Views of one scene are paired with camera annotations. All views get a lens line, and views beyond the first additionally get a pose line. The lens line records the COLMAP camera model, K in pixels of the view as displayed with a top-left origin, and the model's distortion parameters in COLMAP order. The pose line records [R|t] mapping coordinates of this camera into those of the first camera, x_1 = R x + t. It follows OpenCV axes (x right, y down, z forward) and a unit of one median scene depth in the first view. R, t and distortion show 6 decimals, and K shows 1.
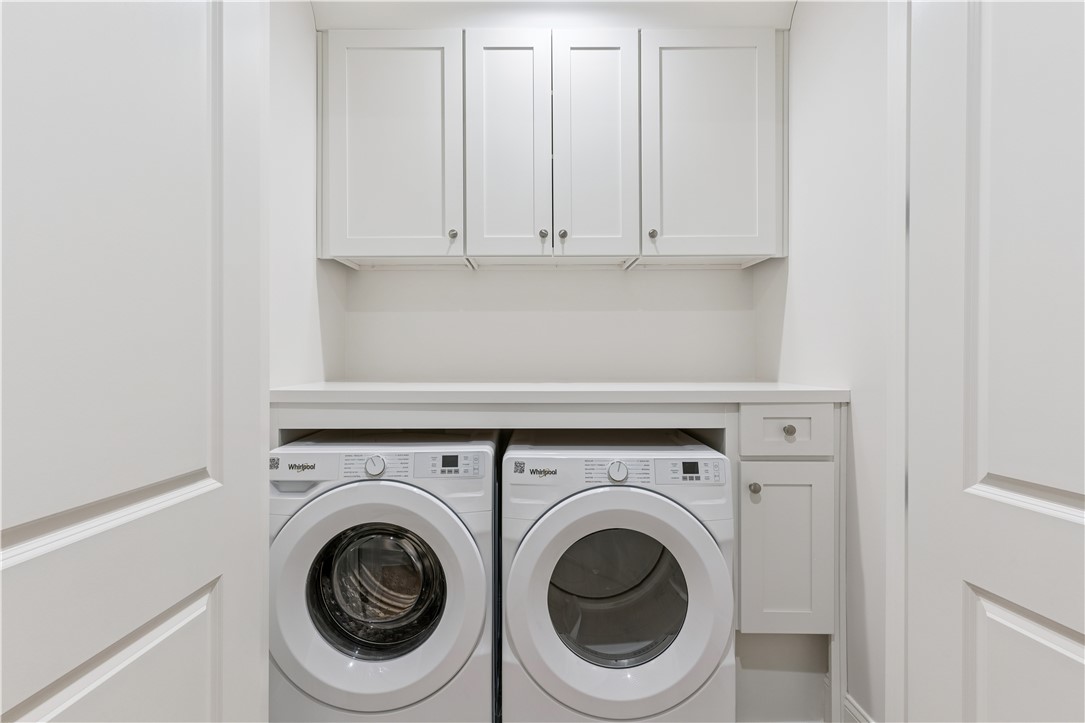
lens RADIAL K [[479.1, 0, 542.7], [0, 479.1, 369.1], [0, 0, 1]] dist [0.027758, 0.000126]
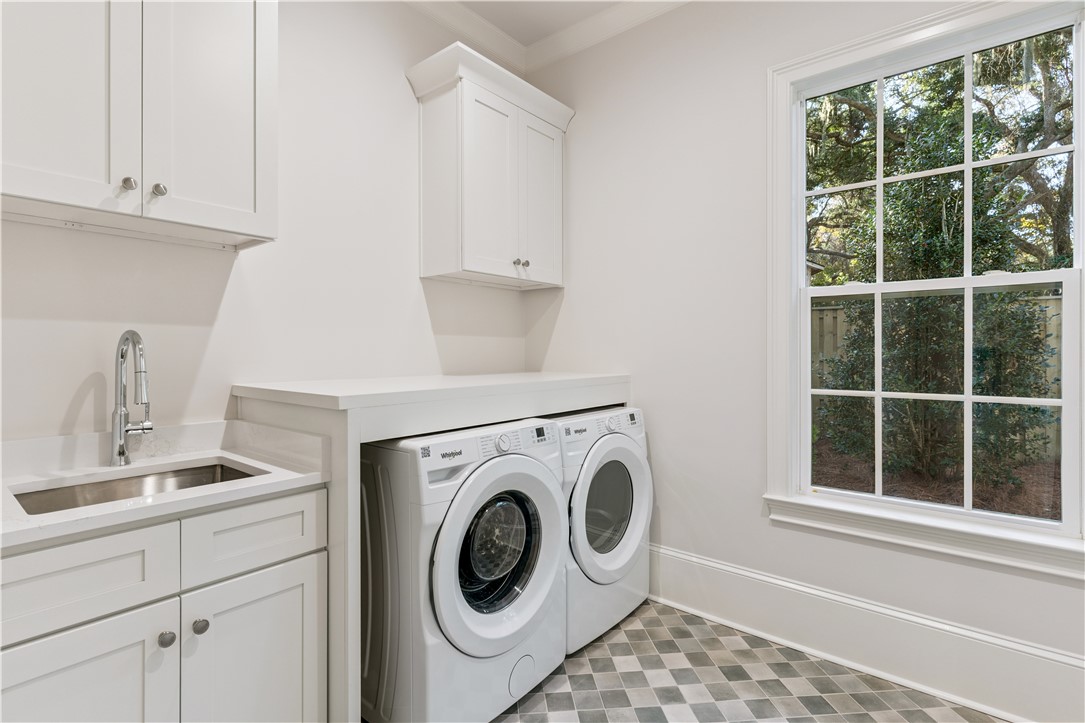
lens RADIAL K [[524.7, 0, 542.0], [0, 524.7, 351.9], [0, 0, 1]] dist [0.000031, 0.001450]
pose [[0.564317, 0.011443, 0.825479, -0.972924], [0.013551, 0.999641, -0.023121, 0.005226], [-0.825447, 0.024234, 0.563959, 0.132121]]
